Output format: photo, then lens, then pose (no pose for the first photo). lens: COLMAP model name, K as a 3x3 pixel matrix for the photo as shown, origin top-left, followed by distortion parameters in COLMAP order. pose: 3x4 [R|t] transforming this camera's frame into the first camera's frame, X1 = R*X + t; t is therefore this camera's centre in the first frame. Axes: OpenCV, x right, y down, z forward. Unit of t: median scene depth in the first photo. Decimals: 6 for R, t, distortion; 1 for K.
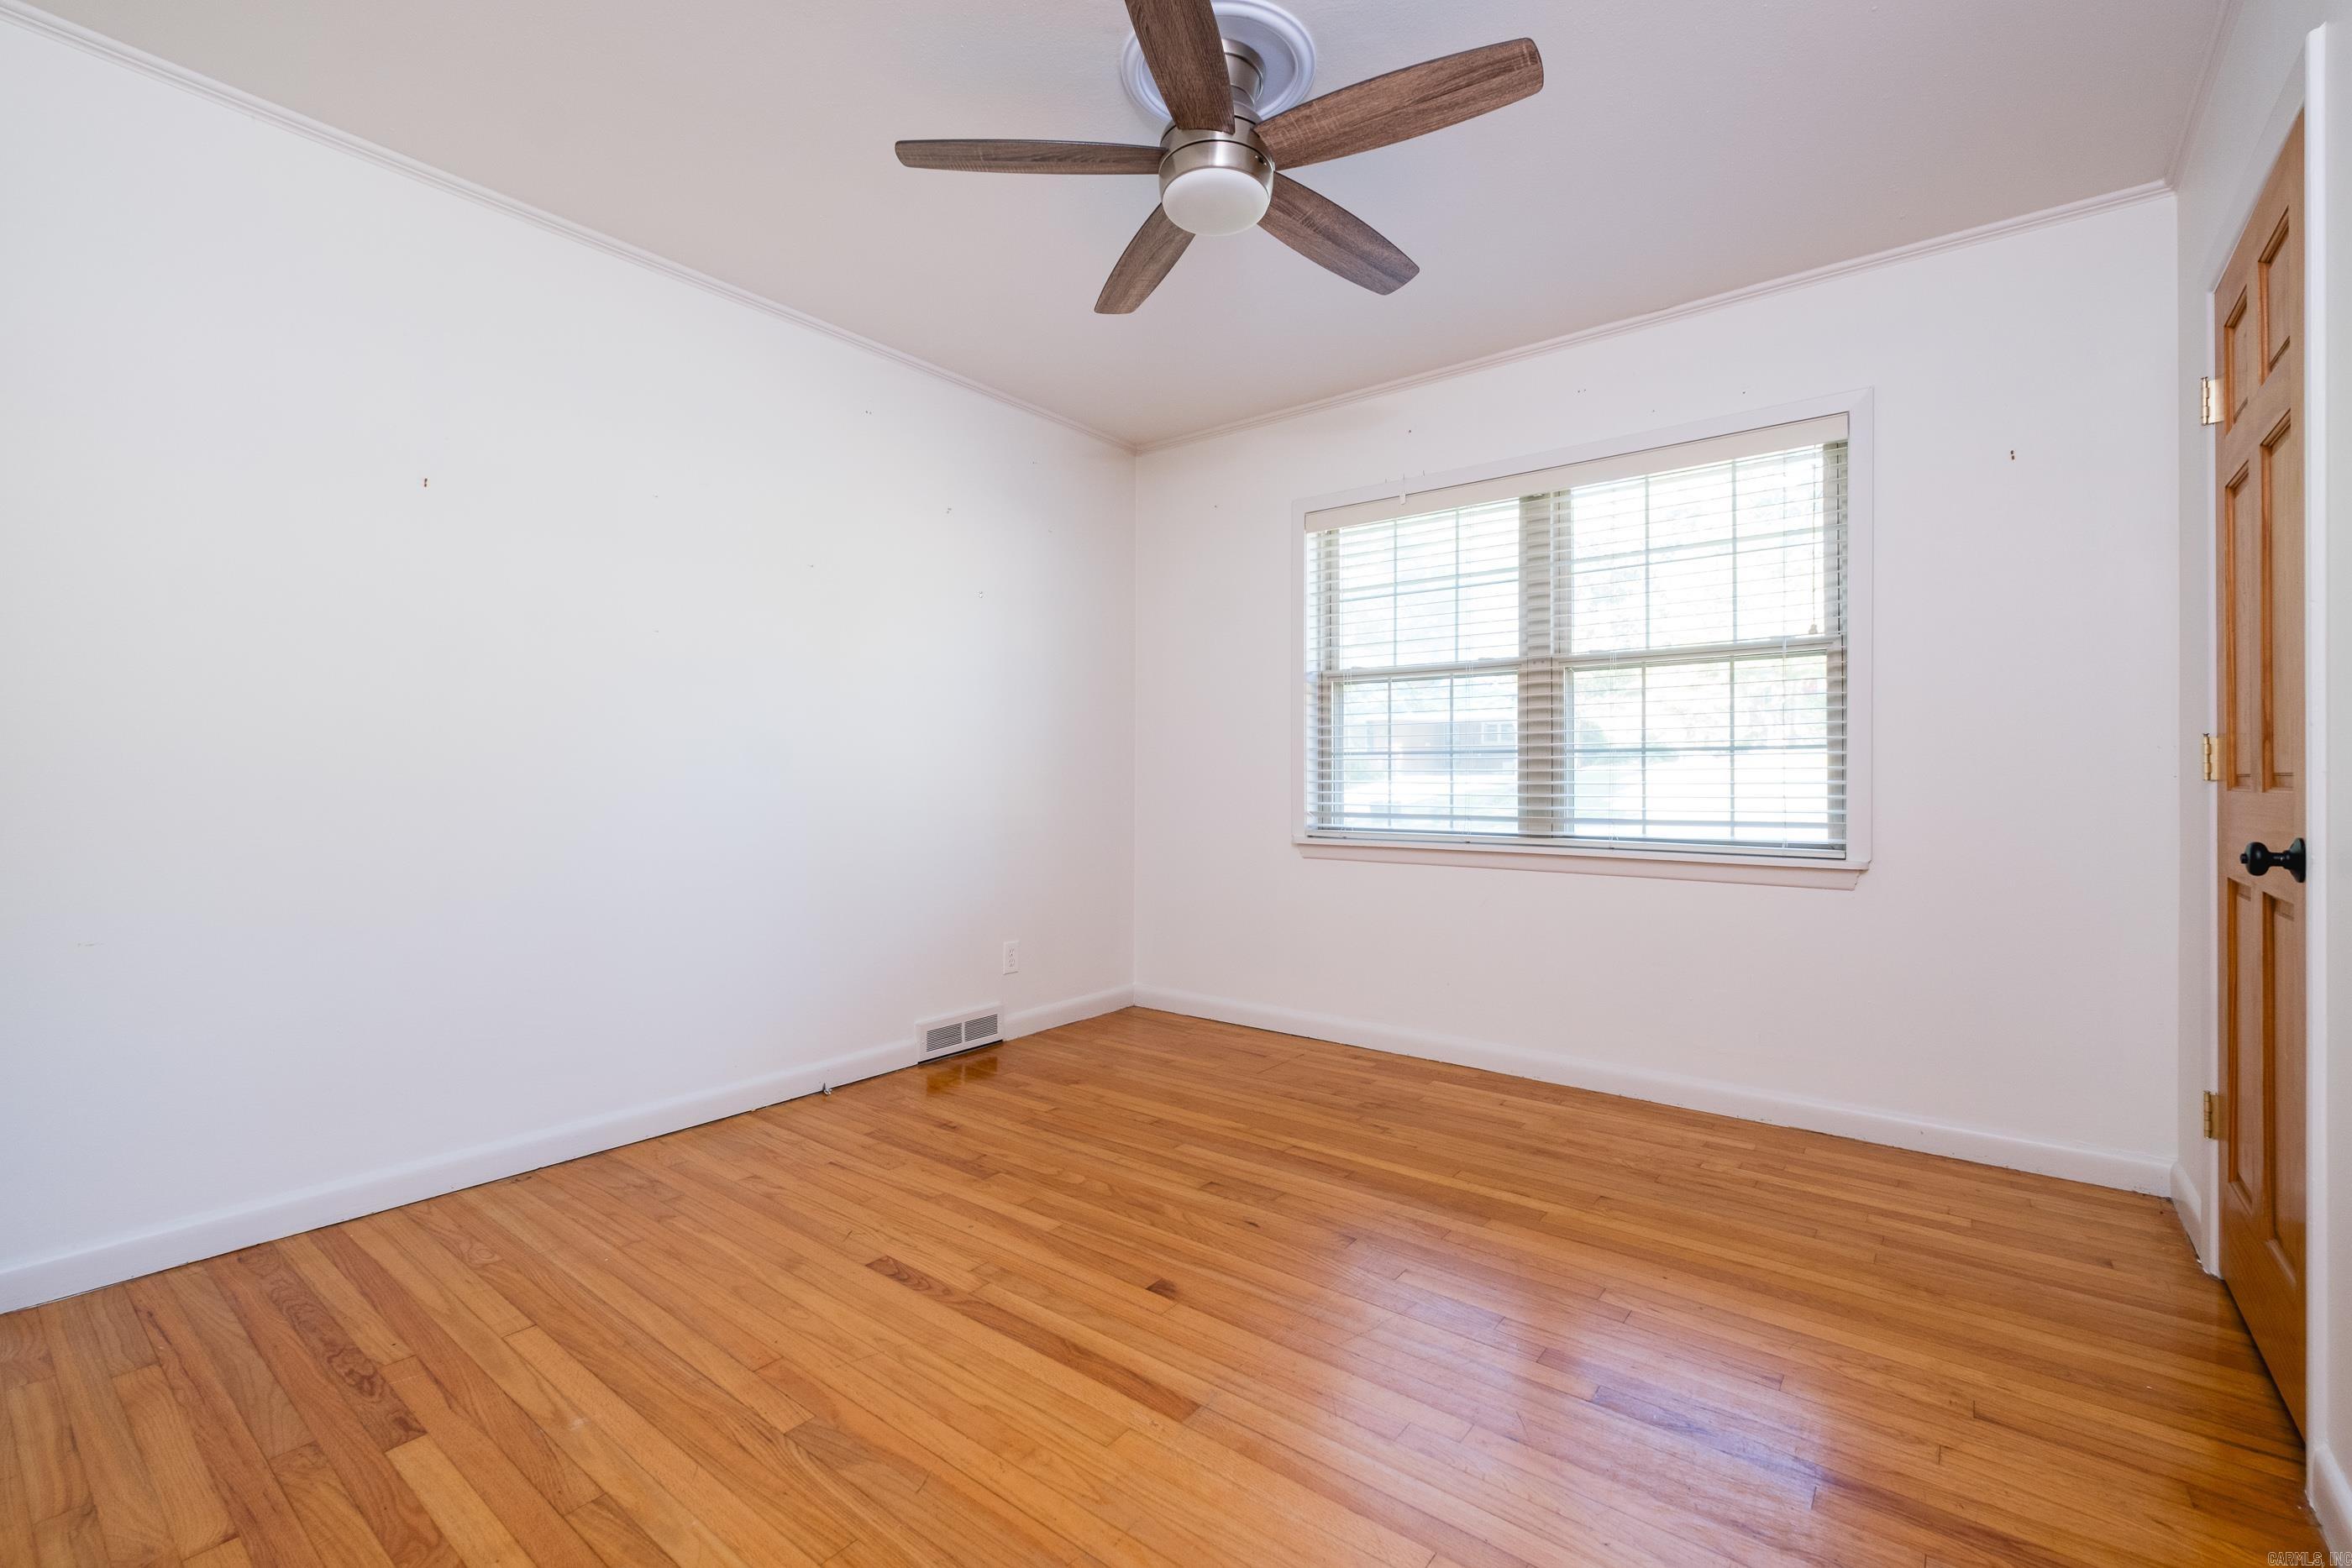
lens RADIAL K [[1034.8, 0, 1176.7], [0, 1034.8, 775.3], [0, 0, 1]] dist [0.000347, 0.000105]
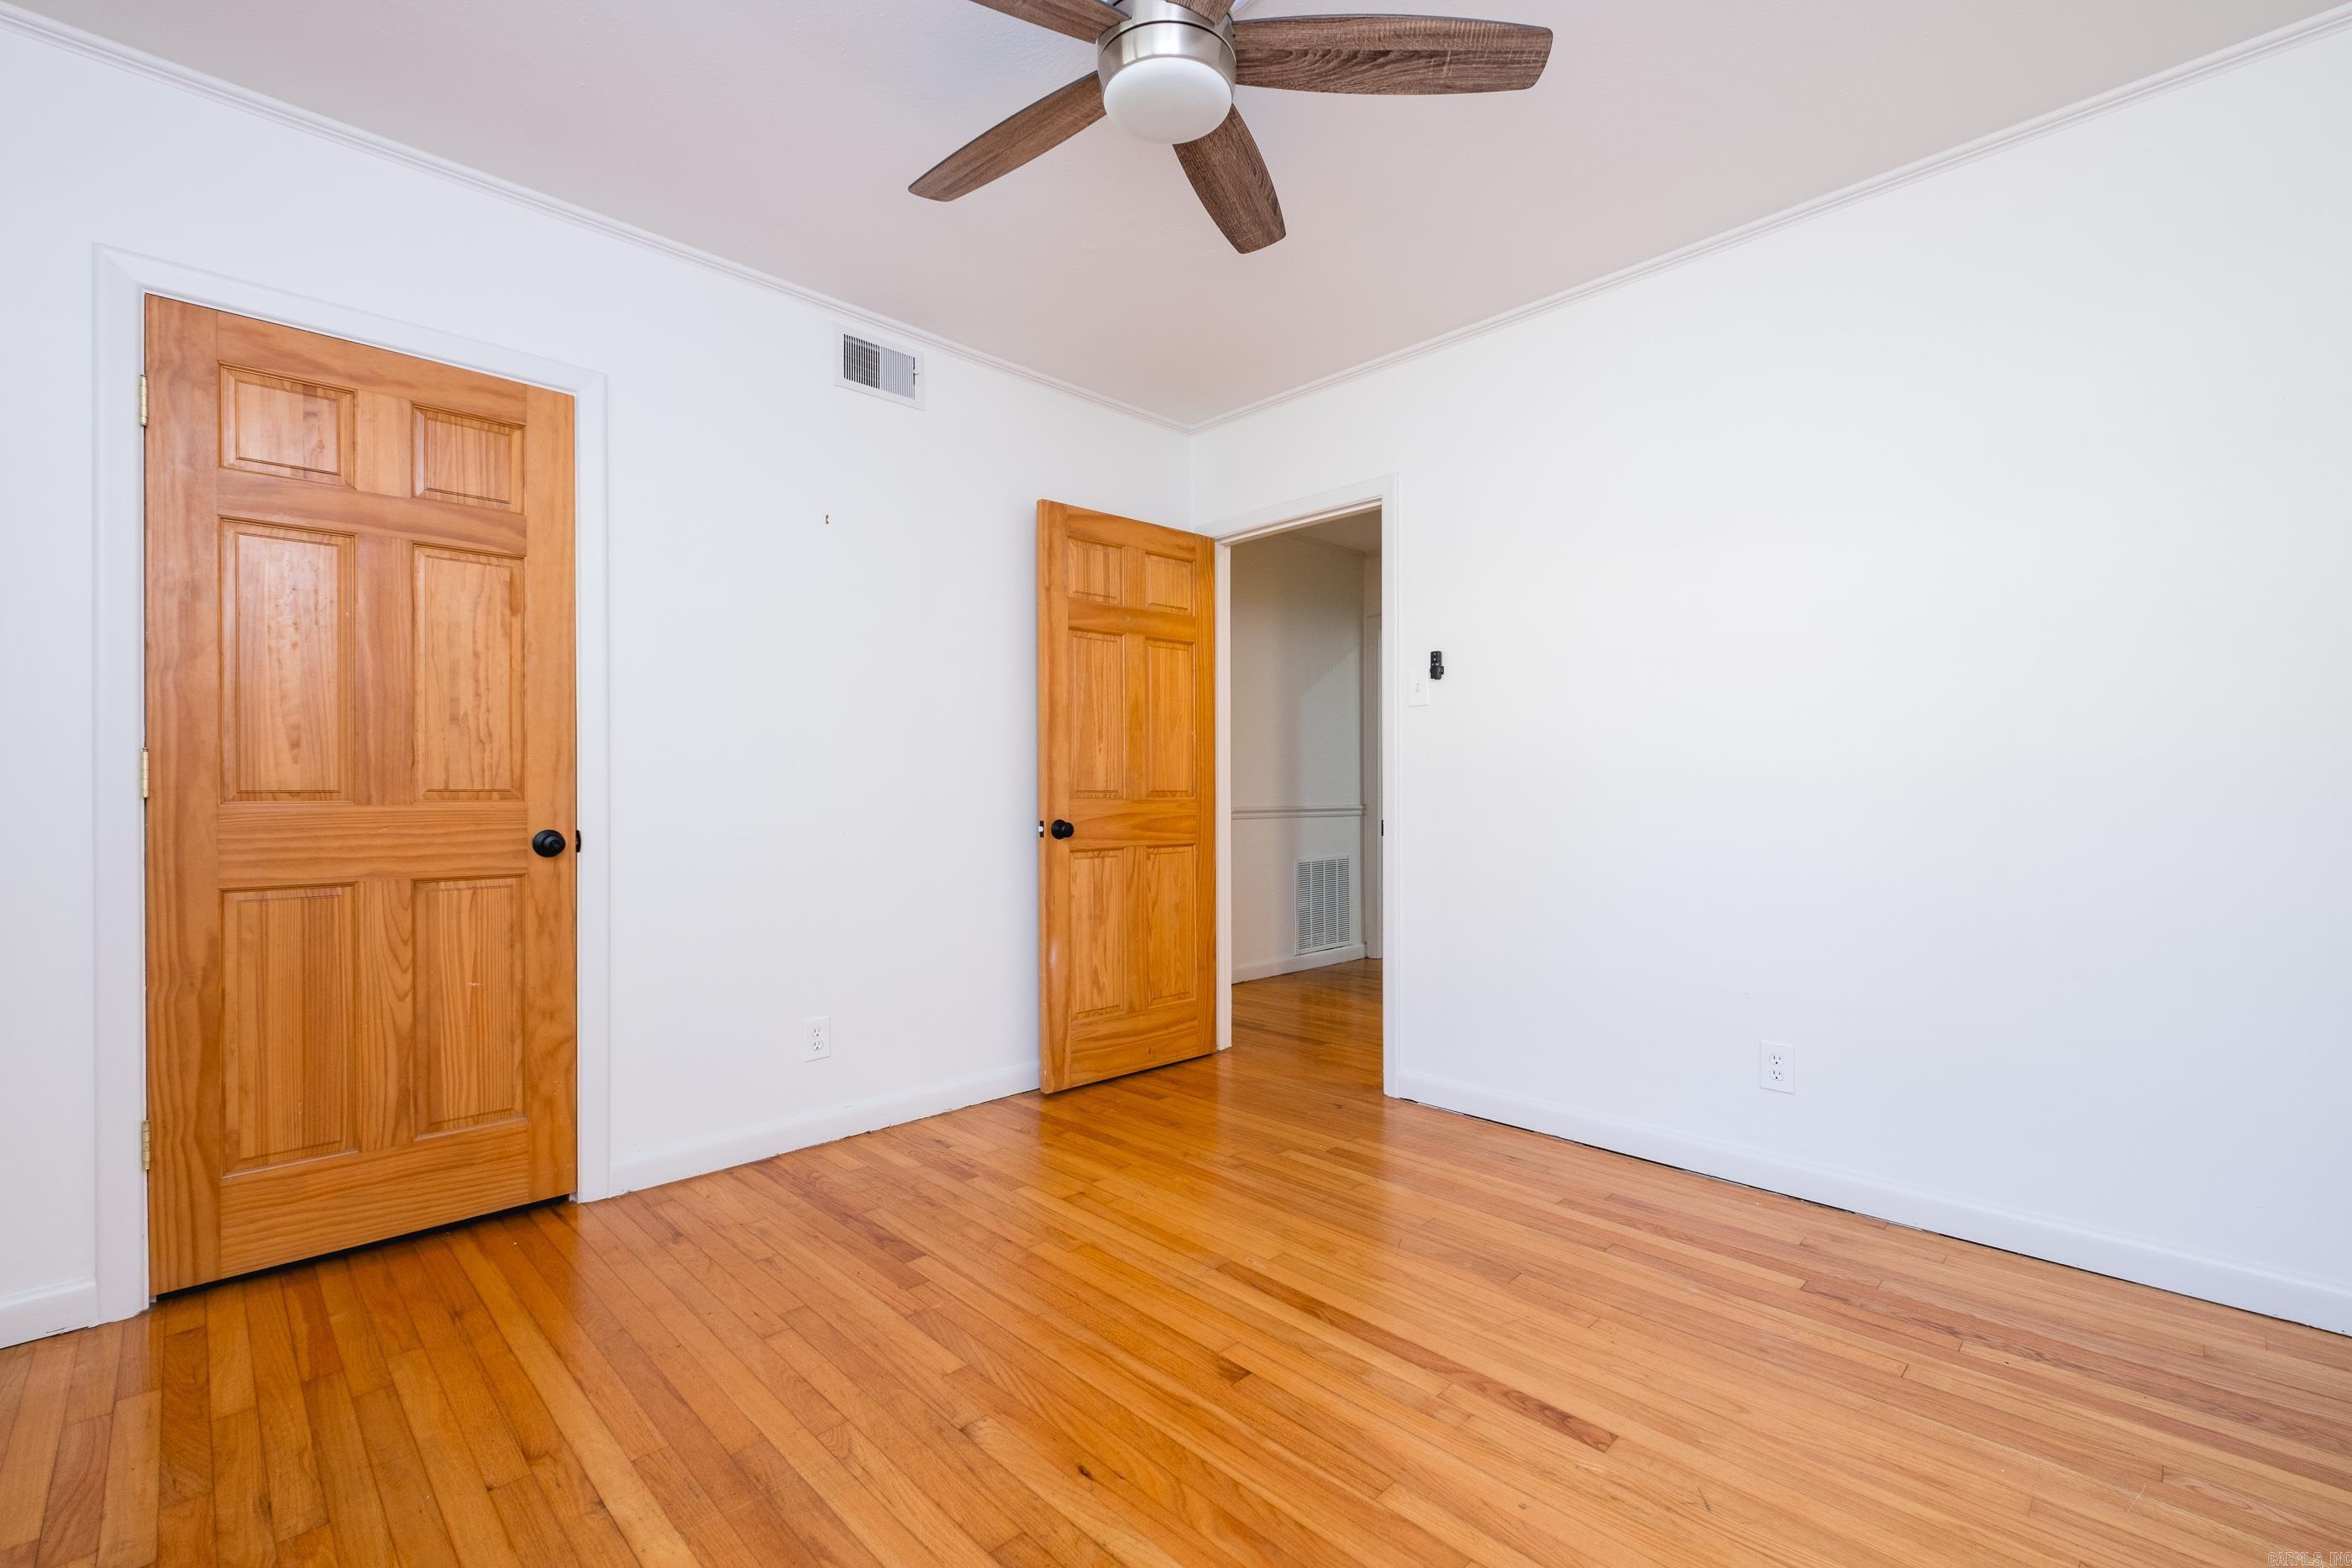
lens RADIAL K [[1034.8, 0, 1174.4], [0, 1034.8, 787.9], [0, 0, 1]] dist [0.000347, 0.000105]
pose [[-0.991658, -0.001434, 0.128887, -0.081629], [-0.000801, 0.999987, 0.004960, -0.009353], [-0.128893, 0.004815, -0.991647, 1.971405]]
